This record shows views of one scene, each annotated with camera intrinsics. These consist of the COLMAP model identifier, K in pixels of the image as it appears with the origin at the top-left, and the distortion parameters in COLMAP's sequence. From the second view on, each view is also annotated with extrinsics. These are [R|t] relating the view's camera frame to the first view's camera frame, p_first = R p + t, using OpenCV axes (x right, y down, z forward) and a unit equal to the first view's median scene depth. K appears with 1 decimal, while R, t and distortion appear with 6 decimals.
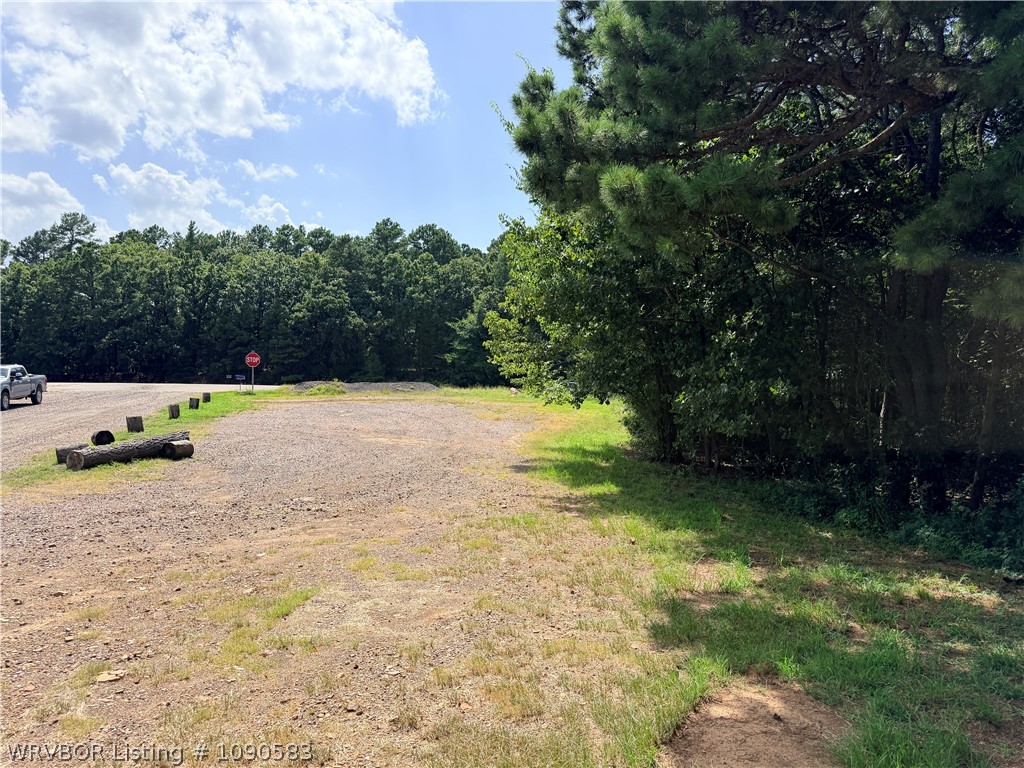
lens RADIAL K [[725.1, 0, 510.3], [0, 725.1, 382.0], [0, 0, 1]] dist [0.039957, -0.064424]
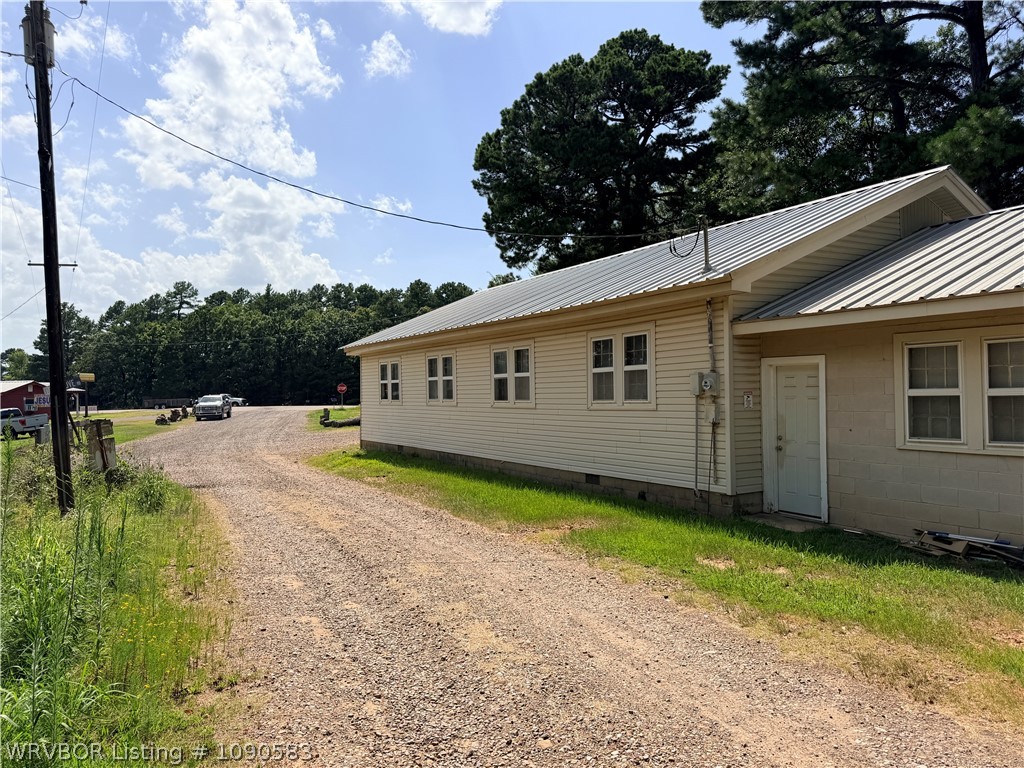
lens RADIAL K [[725.1, 0, 507.0], [0, 725.1, 375.9], [0, 0, 1]] dist [0.039957, -0.064424]
pose [[0.999163, -0.027156, -0.030600, 0.027156], [0.025931, 0.998872, -0.039767, 0.007246], [0.031646, 0.038940, 0.998740, -0.300489]]
